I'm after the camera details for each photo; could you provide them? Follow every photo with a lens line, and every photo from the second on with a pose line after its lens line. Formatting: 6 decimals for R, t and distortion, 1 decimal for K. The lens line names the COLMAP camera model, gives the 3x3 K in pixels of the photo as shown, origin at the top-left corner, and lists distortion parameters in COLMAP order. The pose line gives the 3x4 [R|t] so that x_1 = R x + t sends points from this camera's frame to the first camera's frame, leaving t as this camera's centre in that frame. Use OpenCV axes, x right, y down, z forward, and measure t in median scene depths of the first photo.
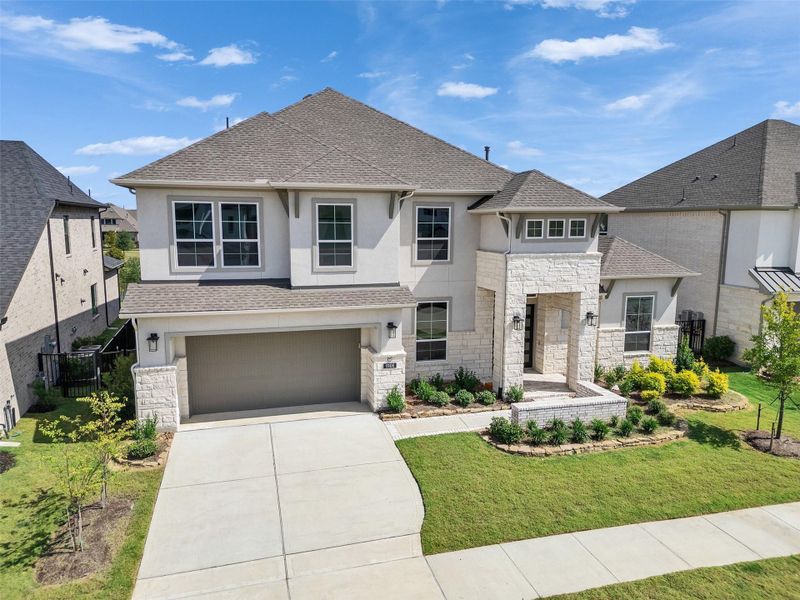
lens RADIAL K [[535.0, 0, 400.0], [0, 535.0, 300.0], [0, 0, 1]] dist [0.026898, -0.001081]
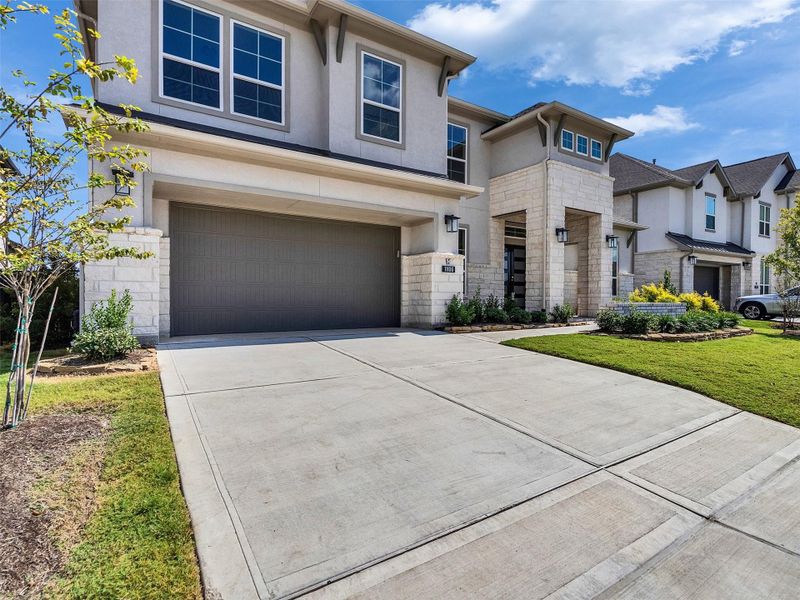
lens RADIAL K [[394.8, 0, 387.8], [0, 394.8, 299.6], [0, 0, 1]] dist [-0.001795, -0.000160]
pose [[0.960173, -0.004187, 0.279374, -0.271891], [0.041809, 0.990783, -0.128844, 0.242034], [-0.276260, 0.135393, 0.951498, 0.479423]]
